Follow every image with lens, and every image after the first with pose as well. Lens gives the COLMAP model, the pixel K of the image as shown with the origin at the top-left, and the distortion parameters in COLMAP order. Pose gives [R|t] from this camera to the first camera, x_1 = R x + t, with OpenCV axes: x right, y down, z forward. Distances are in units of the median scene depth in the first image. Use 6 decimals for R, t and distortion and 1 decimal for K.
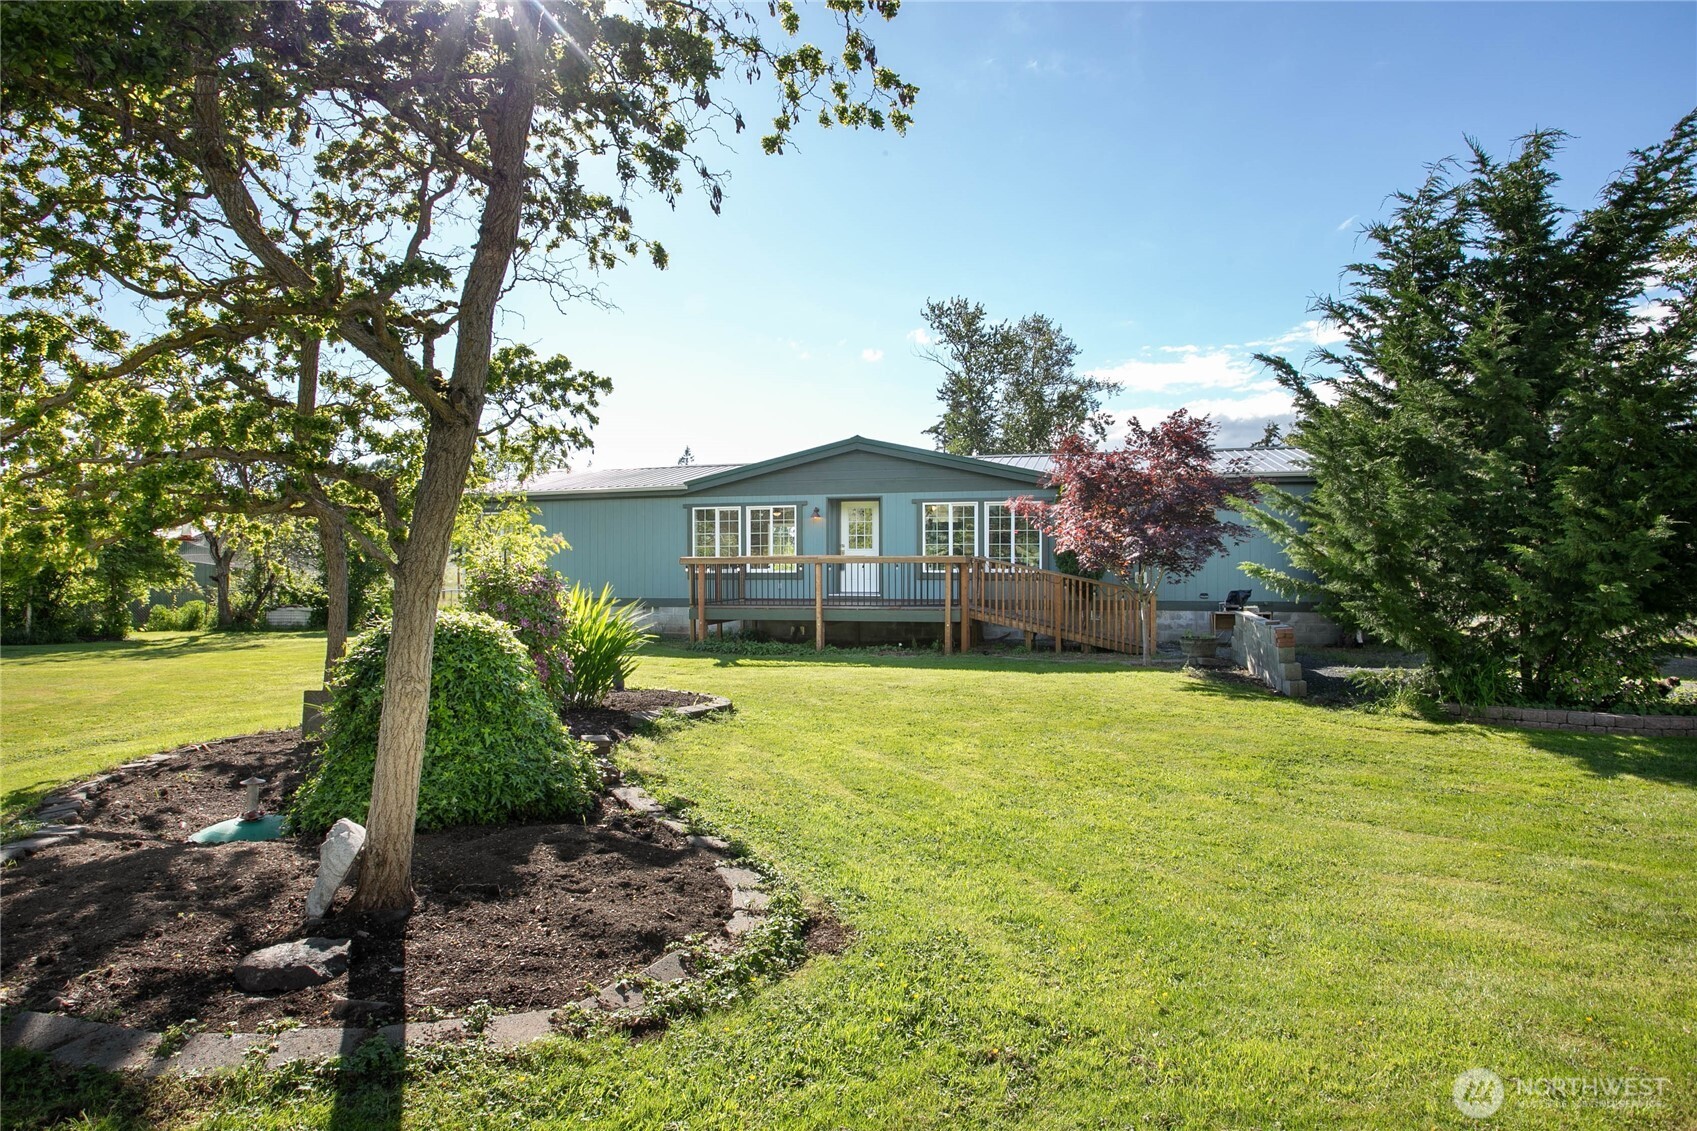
lens RADIAL K [[991.8, 0, 845.8], [0, 991.8, 569.4], [0, 0, 1]] dist [0.001960, 0.000043]
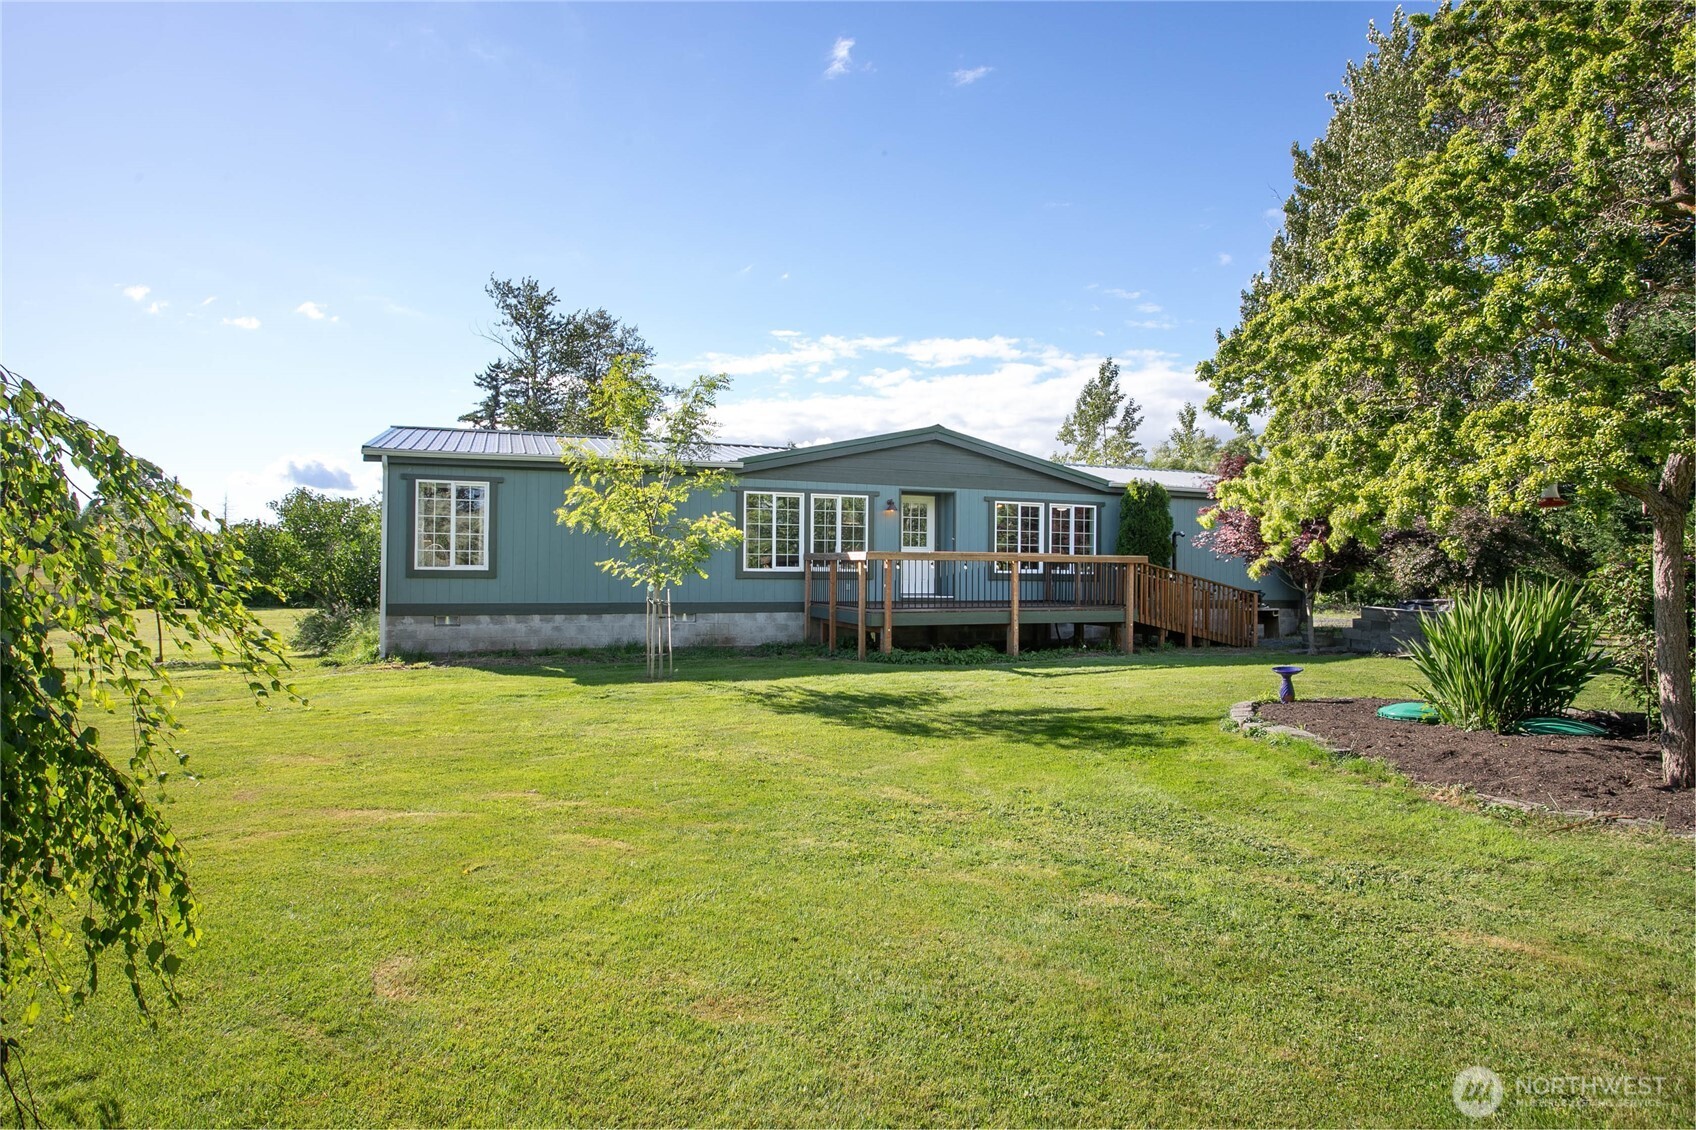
lens RADIAL K [[982.4, 0, 851.1], [0, 982.4, 566.1], [0, 0, 1]] dist [-0.031293, -0.000548]
pose [[0.816600, 0.010613, 0.577106, -0.566868], [-0.005981, 0.999933, -0.009926, 0.006978], [-0.577173, 0.004654, 0.816609, 0.286788]]
